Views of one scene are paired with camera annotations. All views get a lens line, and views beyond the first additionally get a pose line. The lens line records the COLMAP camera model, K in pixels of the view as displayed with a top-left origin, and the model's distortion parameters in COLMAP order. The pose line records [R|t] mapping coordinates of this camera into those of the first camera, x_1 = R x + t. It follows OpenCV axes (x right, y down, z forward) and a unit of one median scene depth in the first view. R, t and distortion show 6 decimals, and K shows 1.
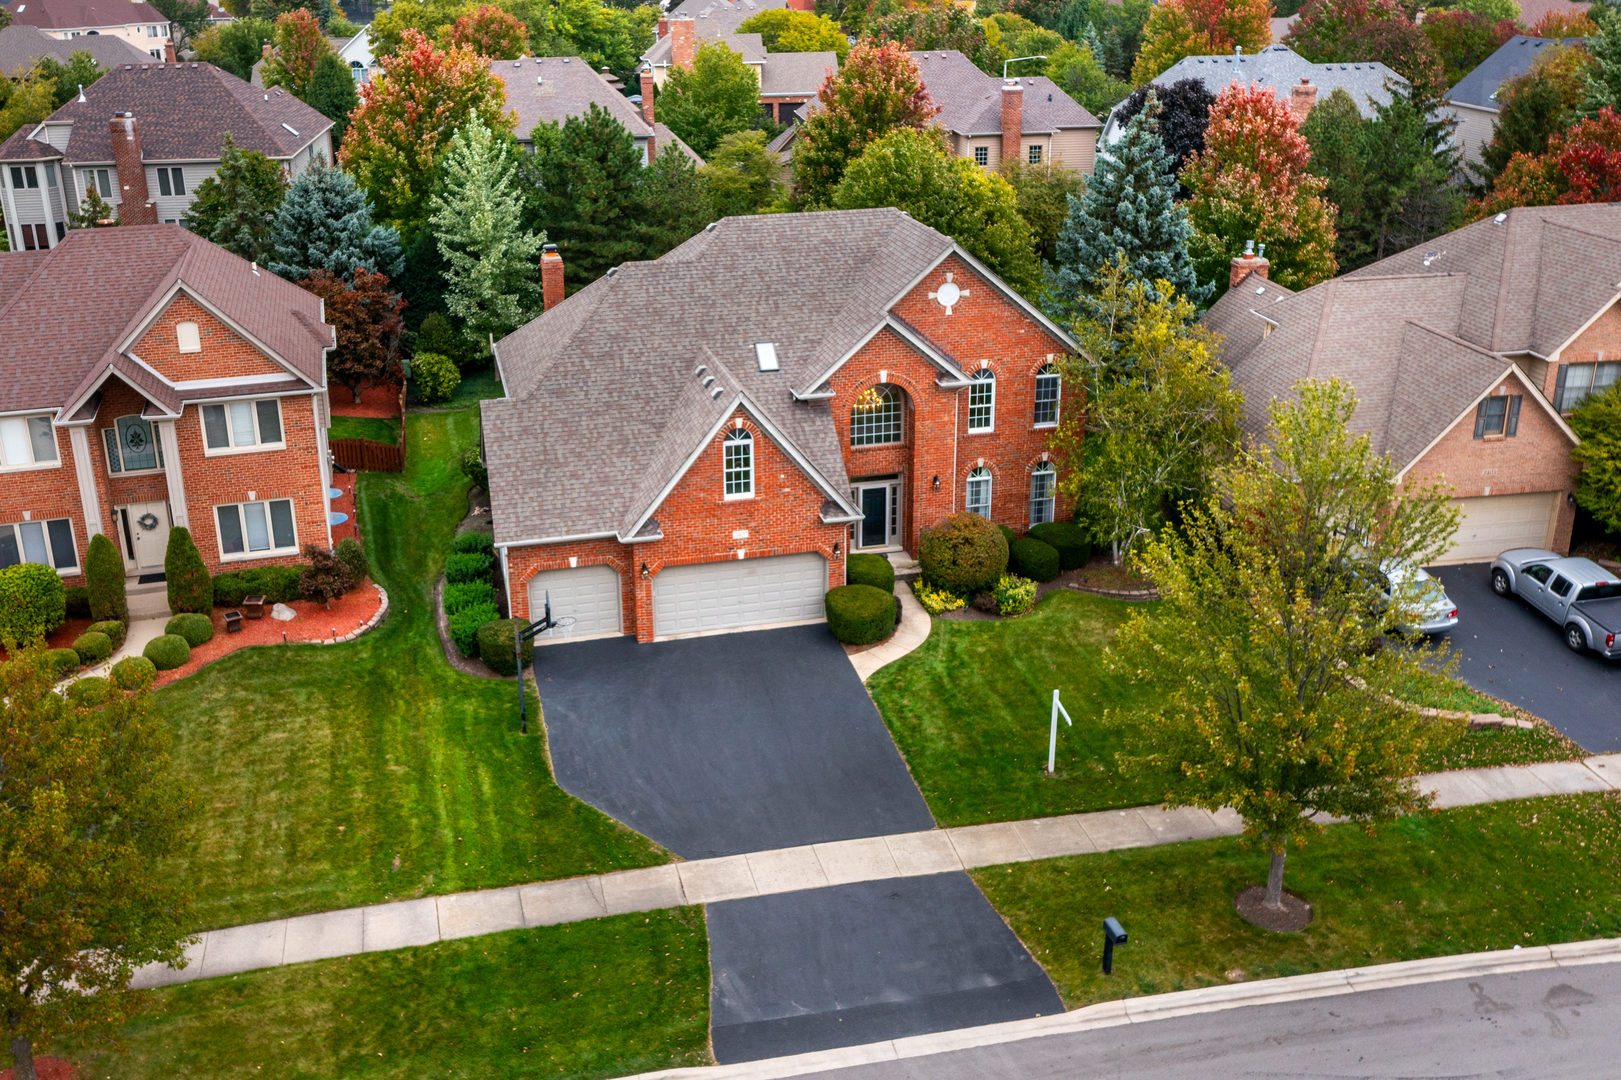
lens RADIAL K [[1539.7, 0, 783.9], [0, 1539.7, 503.3], [0, 0, 1]] dist [0.011808, 0.015554]
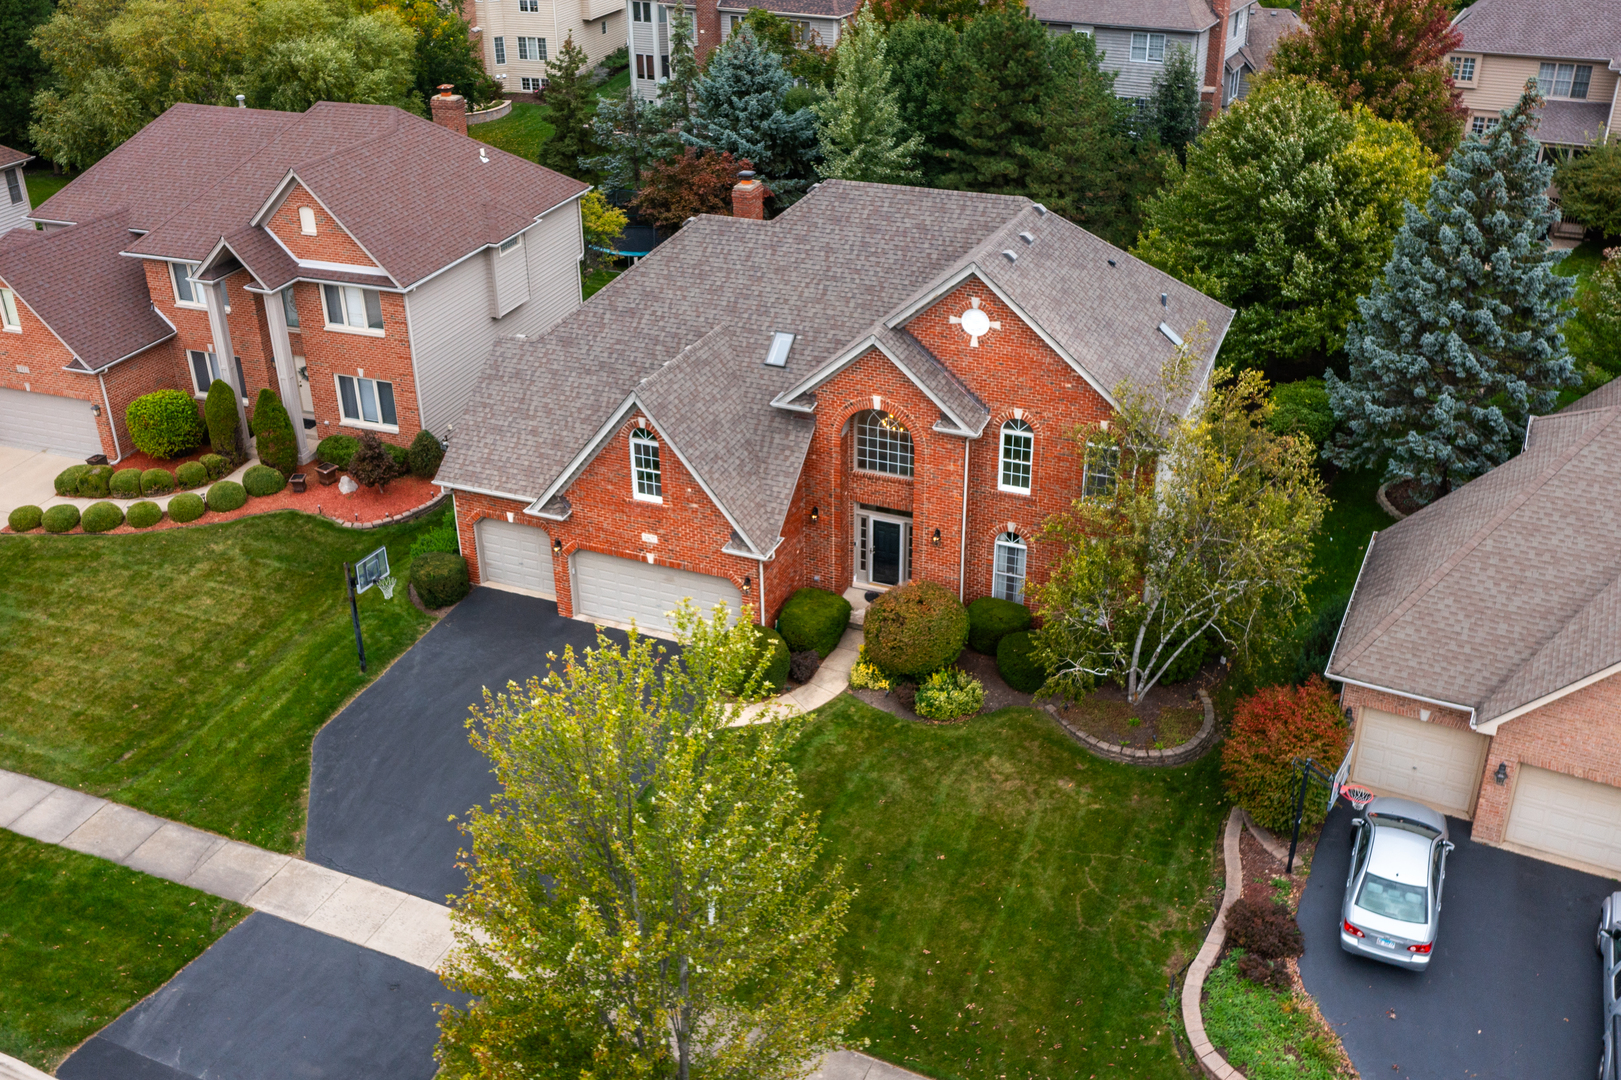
lens RADIAL K [[1500.6, 0, 806.7], [0, 1500.6, 478.5], [0, 0, 1]] dist [0.012255, 0.013698]
pose [[0.806597, 0.263578, -0.529083, 0.495185], [-0.203284, 0.964174, 0.170422, -0.179738], [0.555047, -0.029908, 0.831281, 0.296875]]
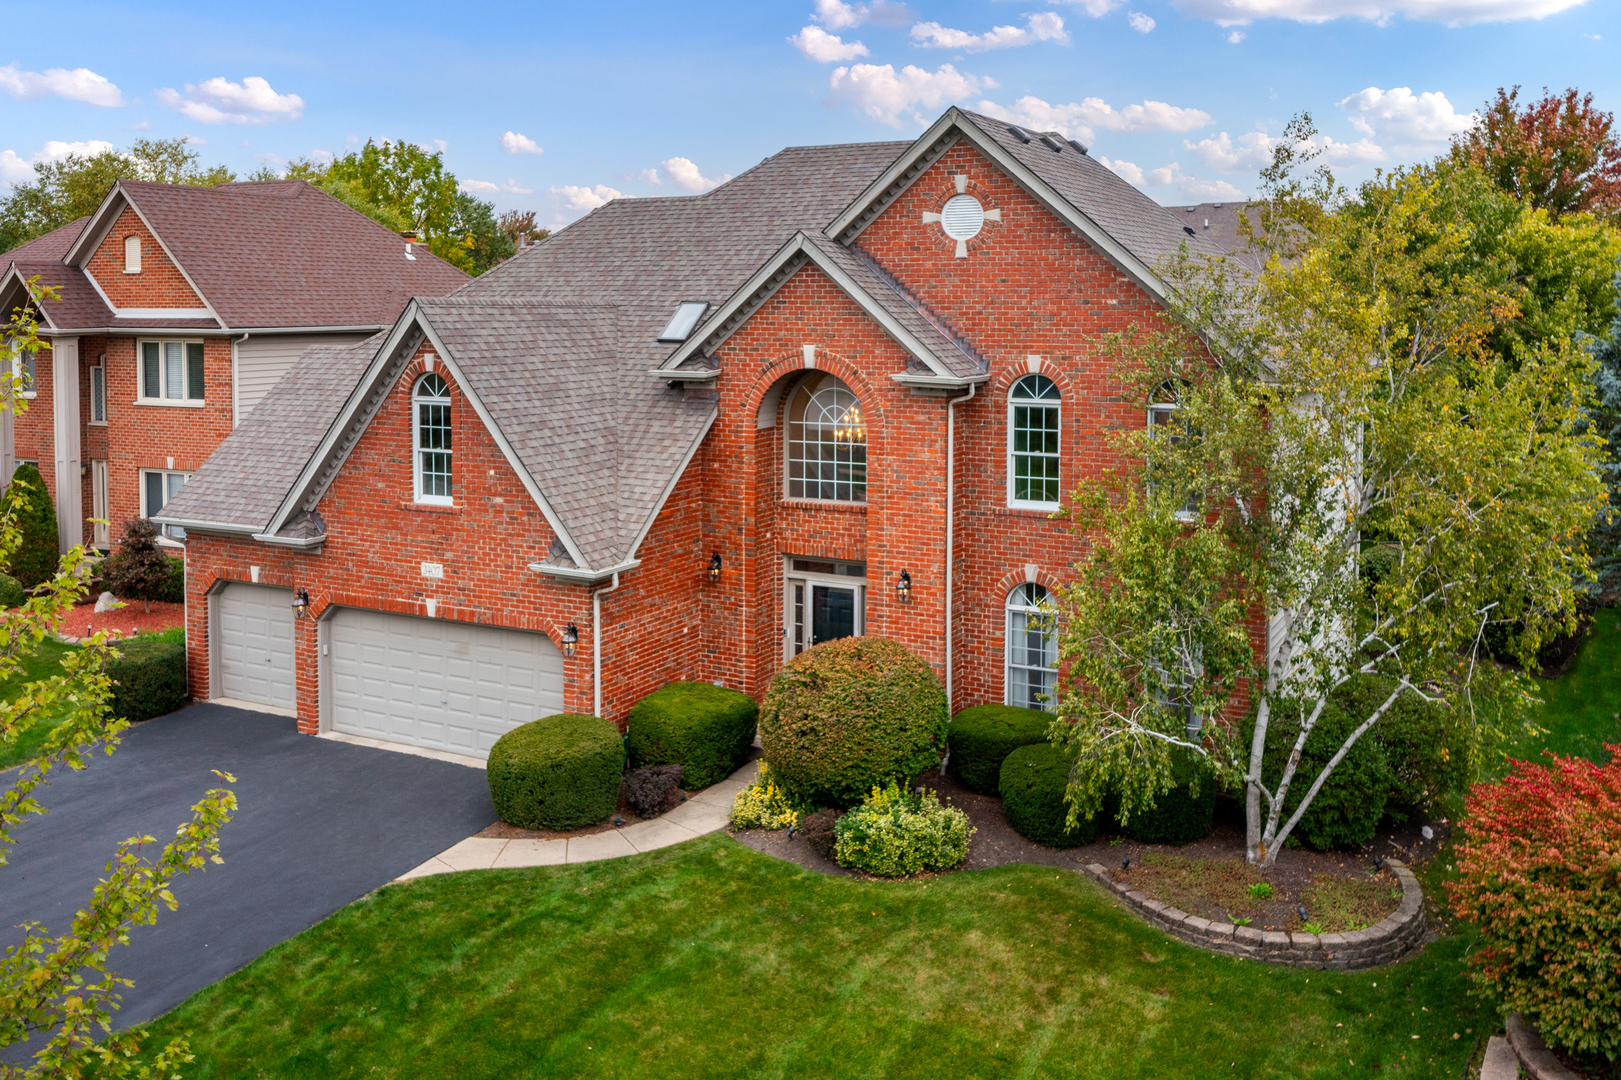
lens RADIAL K [[1458.6, 0, 817.5], [0, 1458.6, 373.1], [0, 0, 1]] dist [0.009865, 0.016105]
pose [[0.746229, 0.044857, -0.664177, 0.412046], [-0.240944, 0.948280, -0.206665, 0.027163], [0.620555, 0.314249, 0.718442, 0.658924]]
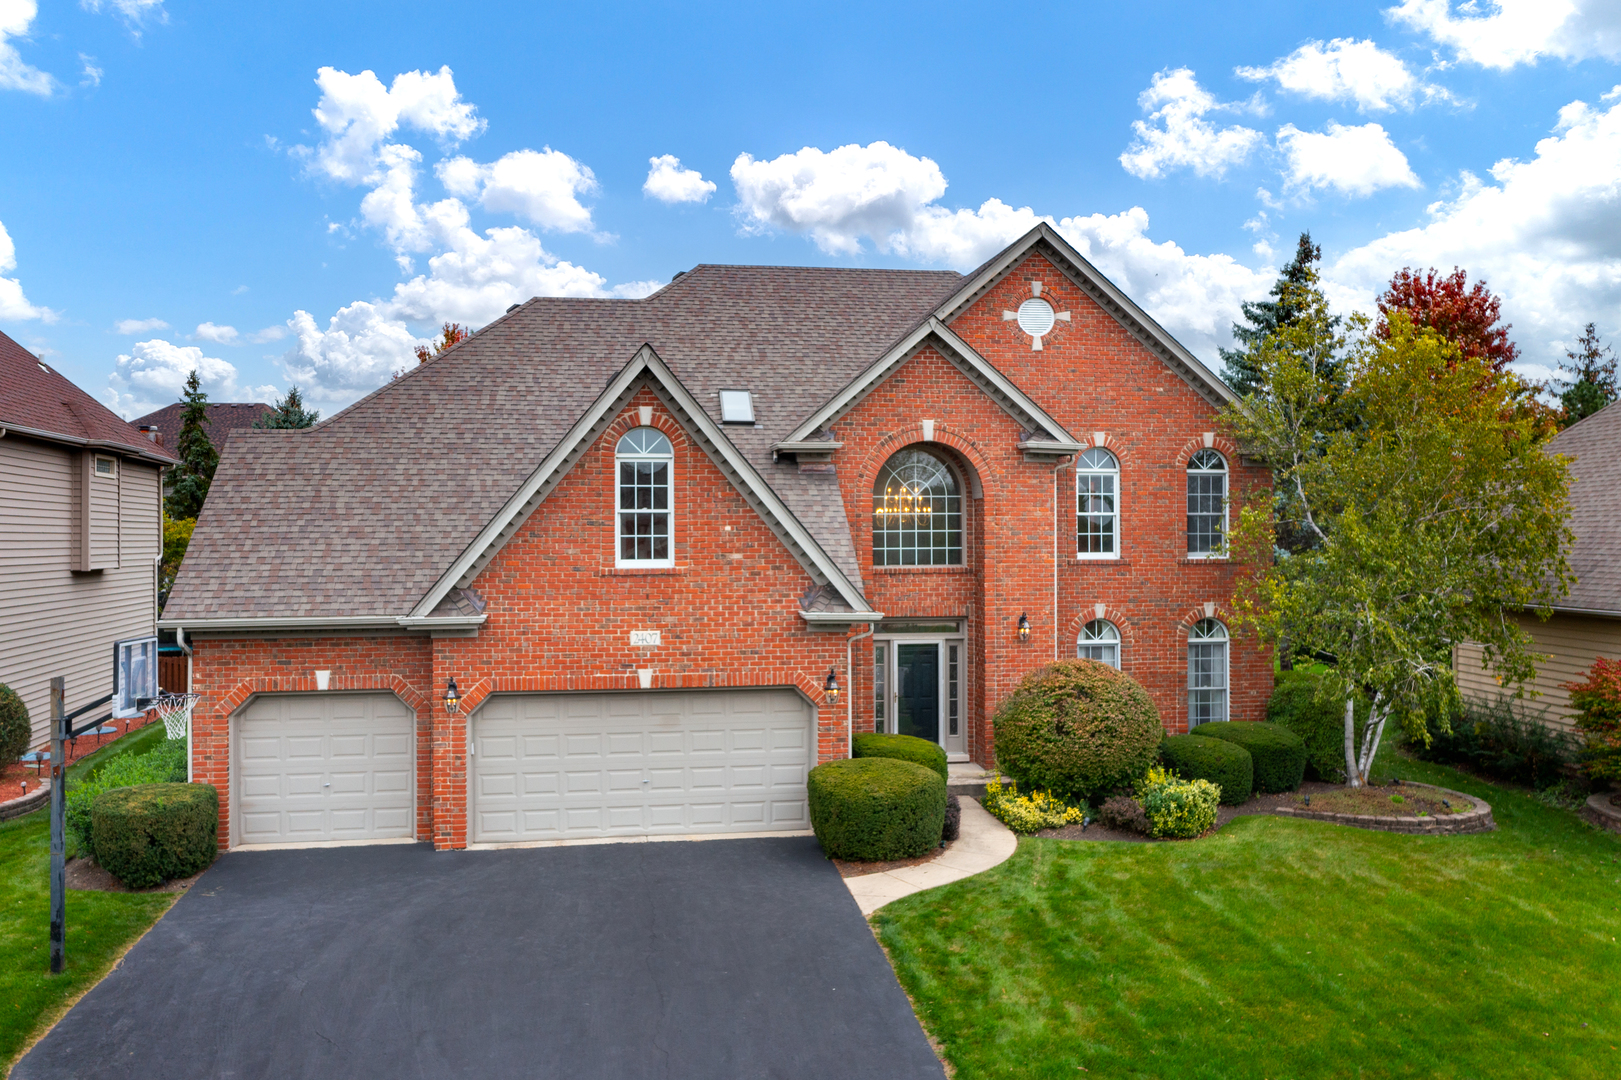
lens RADIAL K [[1319.1, 0, 810.5], [0, 1319.1, 540.0], [0, 0, 1]] dist [0.001978, 0.007529]
pose [[0.997097, 0.006856, -0.075830, 0.059805], [-0.032809, 0.937420, -0.346650, 0.137902], [0.068707, 0.348132, 0.934924, 0.552072]]
